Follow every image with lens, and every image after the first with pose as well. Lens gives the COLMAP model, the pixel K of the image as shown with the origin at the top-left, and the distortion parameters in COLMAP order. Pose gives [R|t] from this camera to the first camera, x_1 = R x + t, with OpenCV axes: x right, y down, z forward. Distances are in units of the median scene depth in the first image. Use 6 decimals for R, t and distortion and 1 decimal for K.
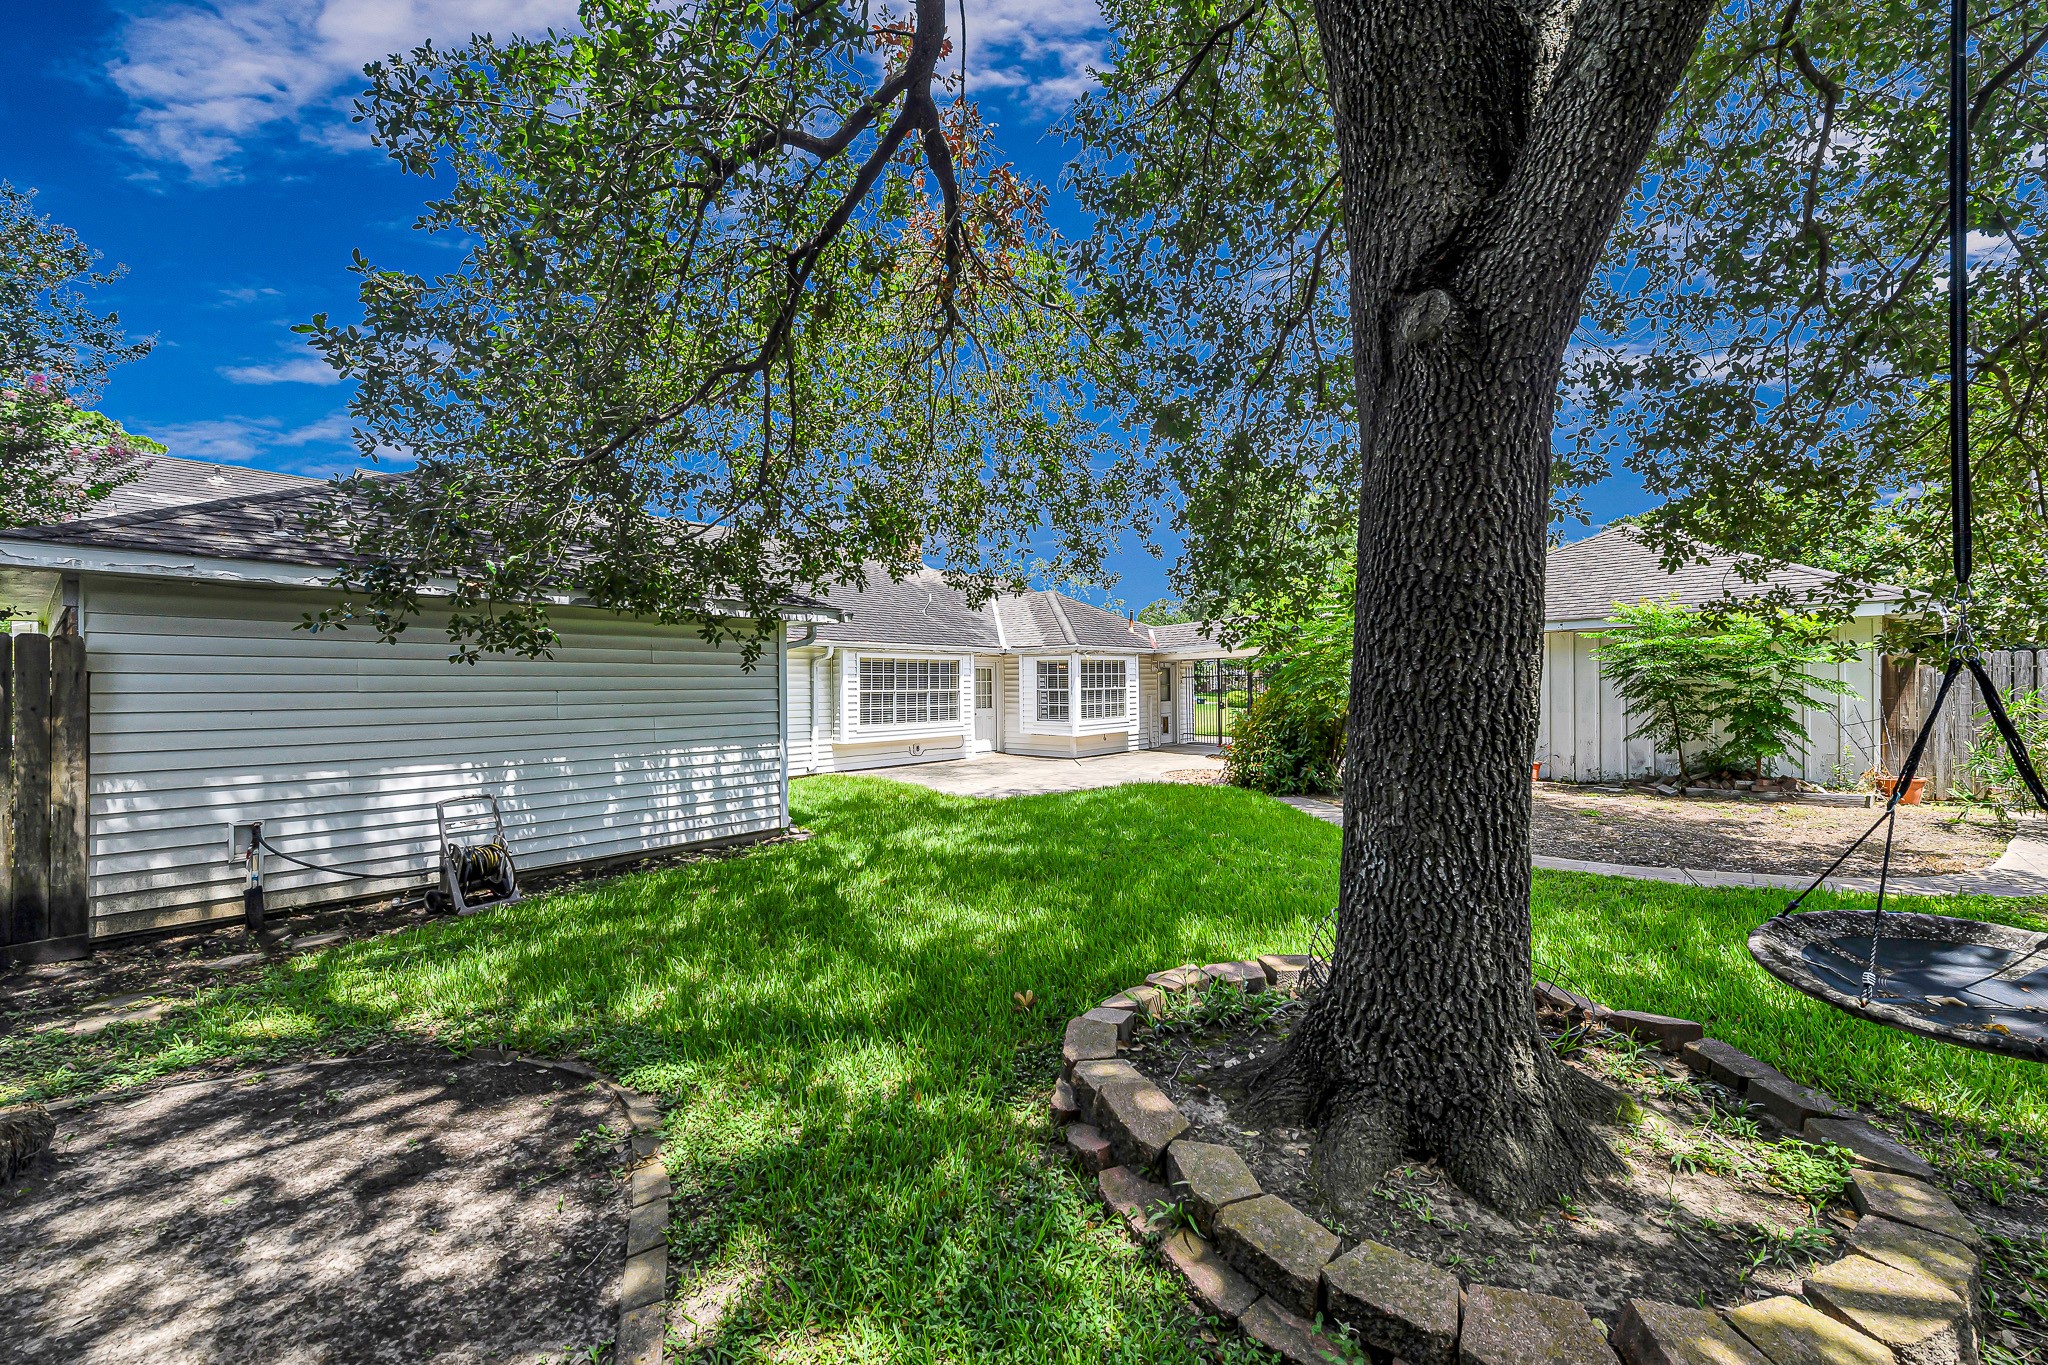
lens RADIAL K [[786.6, 0, 1020.2], [0, 786.6, 677.3], [0, 0, 1]] dist [0.000194, -0.004457]
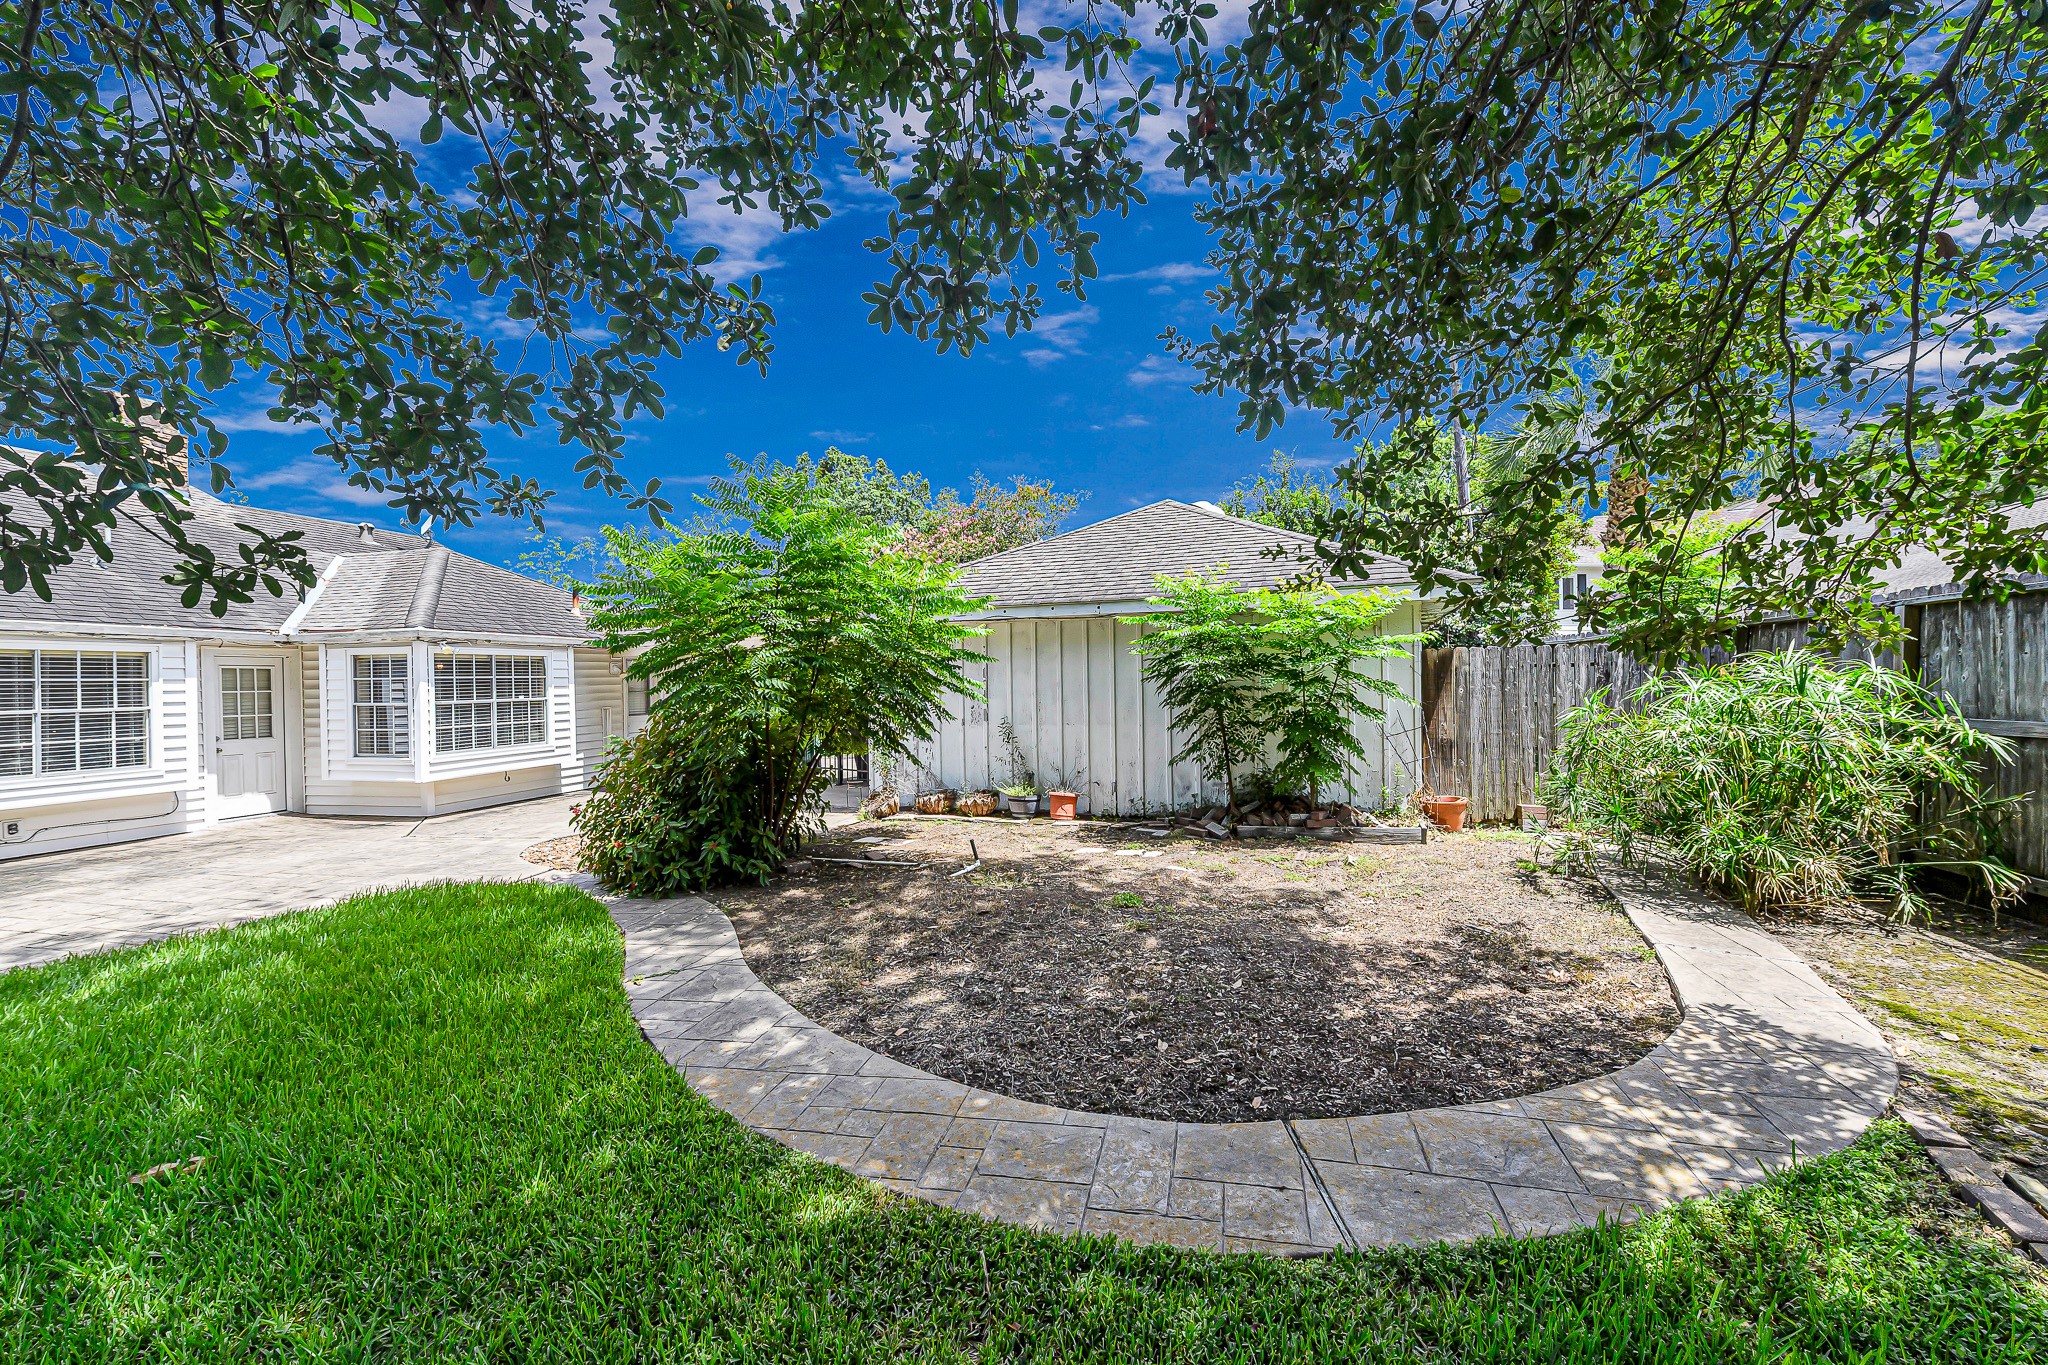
lens RADIAL K [[822.4, 0, 1013.3], [0, 822.4, 669.4], [0, 0, 1]] dist [0.016701, -0.005610]
pose [[0.890347, -0.000472, 0.455283, 0.353678], [0.006061, 0.999923, -0.010815, -0.001021], [-0.455243, 0.012389, 0.890281, 0.465351]]
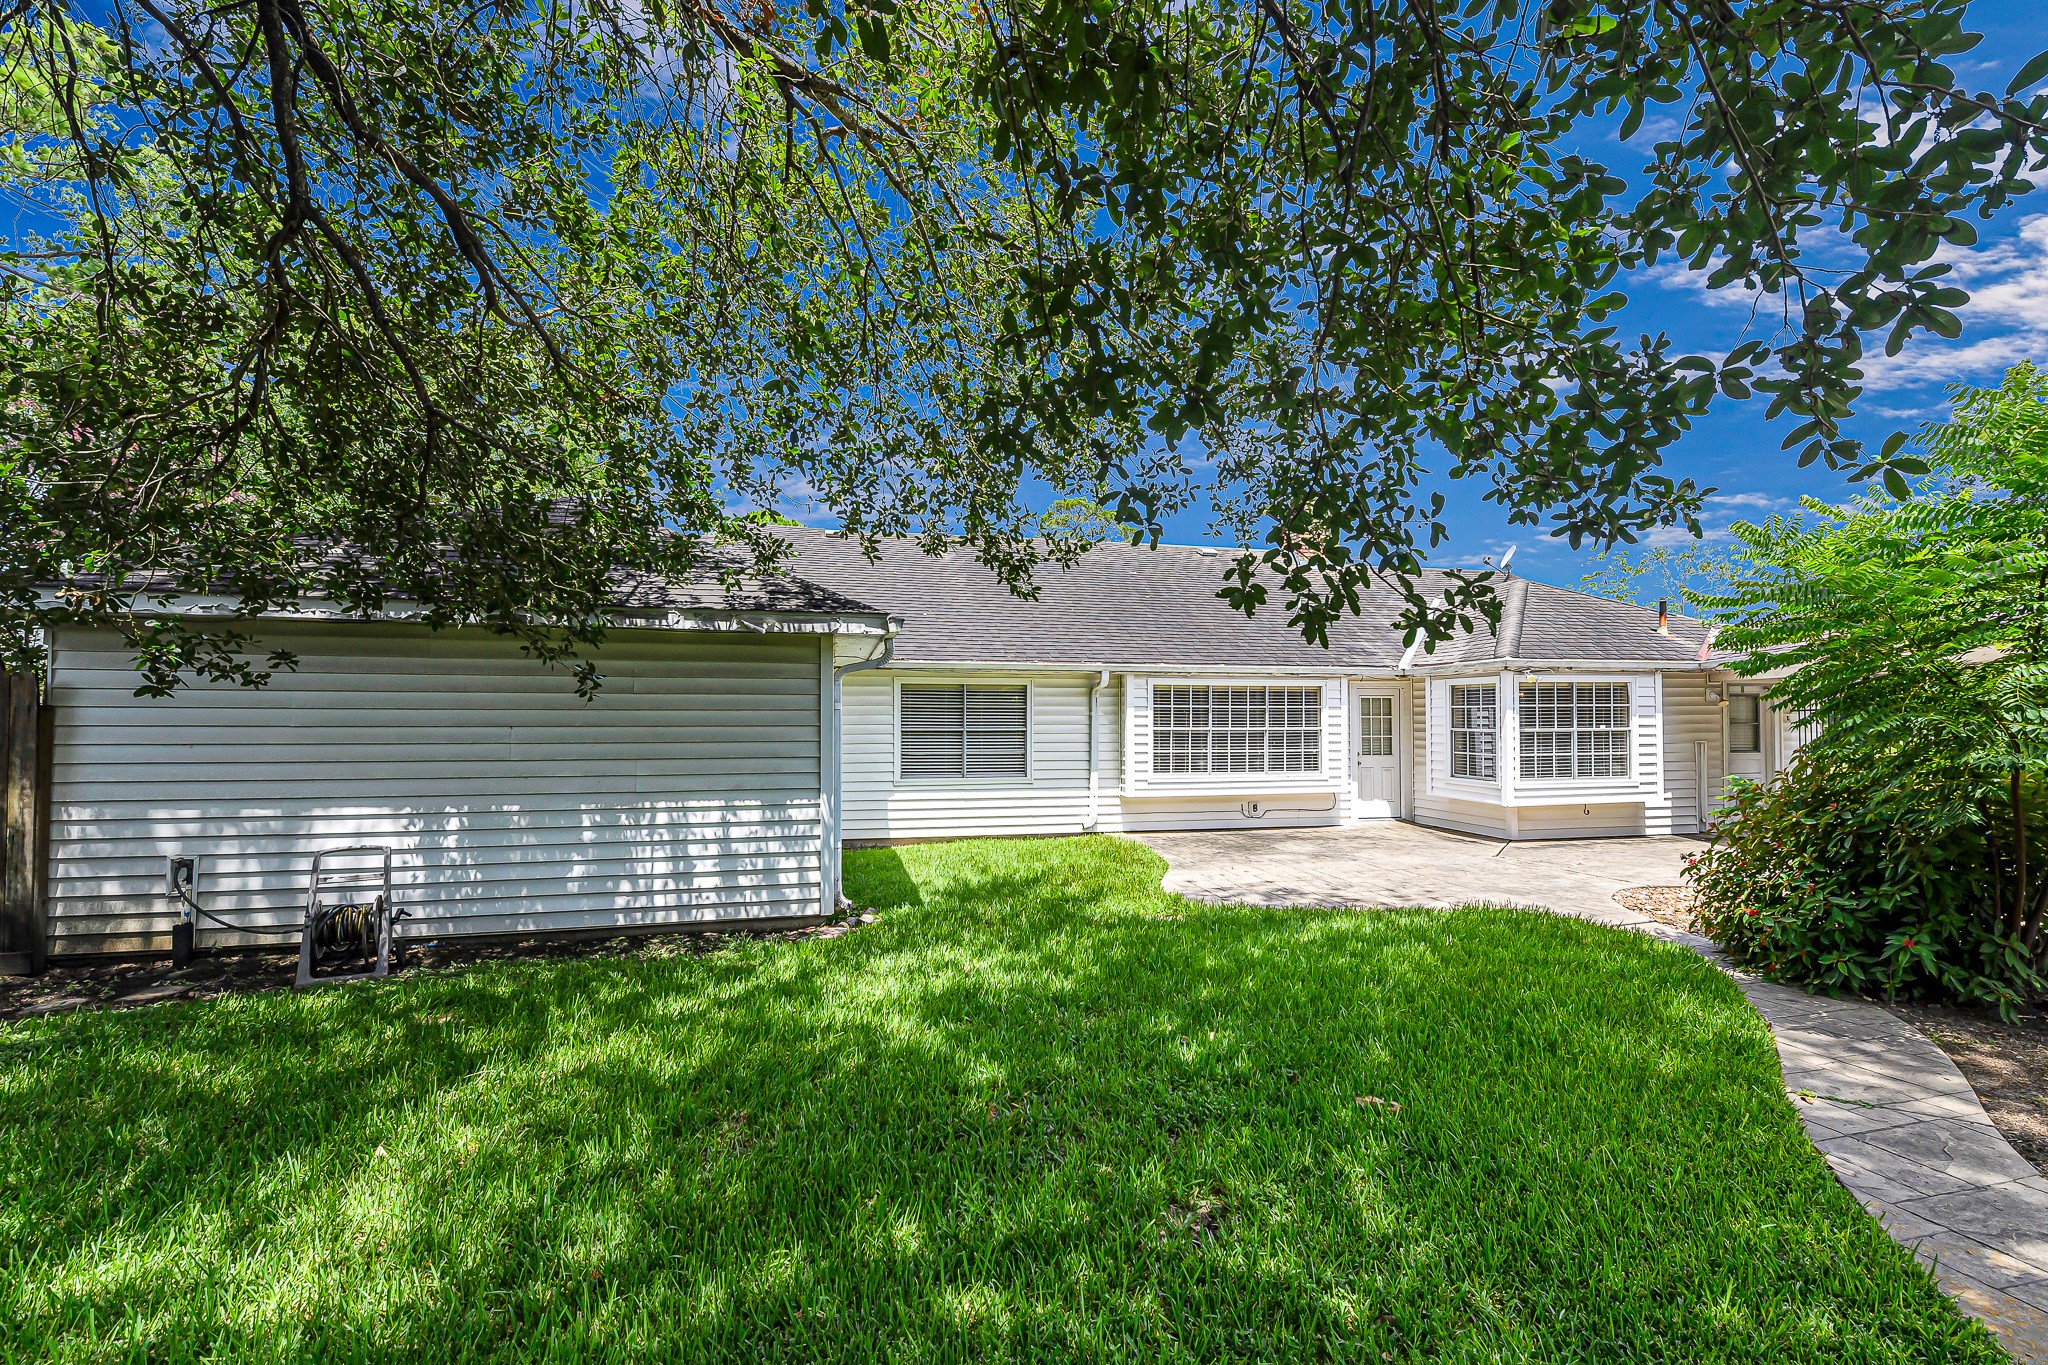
lens RADIAL K [[822.4, 0, 1013.3], [0, 822.4, 669.4], [0, 0, 1]] dist [0.016701, -0.005610]
pose [[0.791290, -0.031153, -0.610646, 0.311199], [0.001157, 0.998776, -0.049455, -0.001103], [0.611440, 0.038427, 0.790358, 0.477376]]
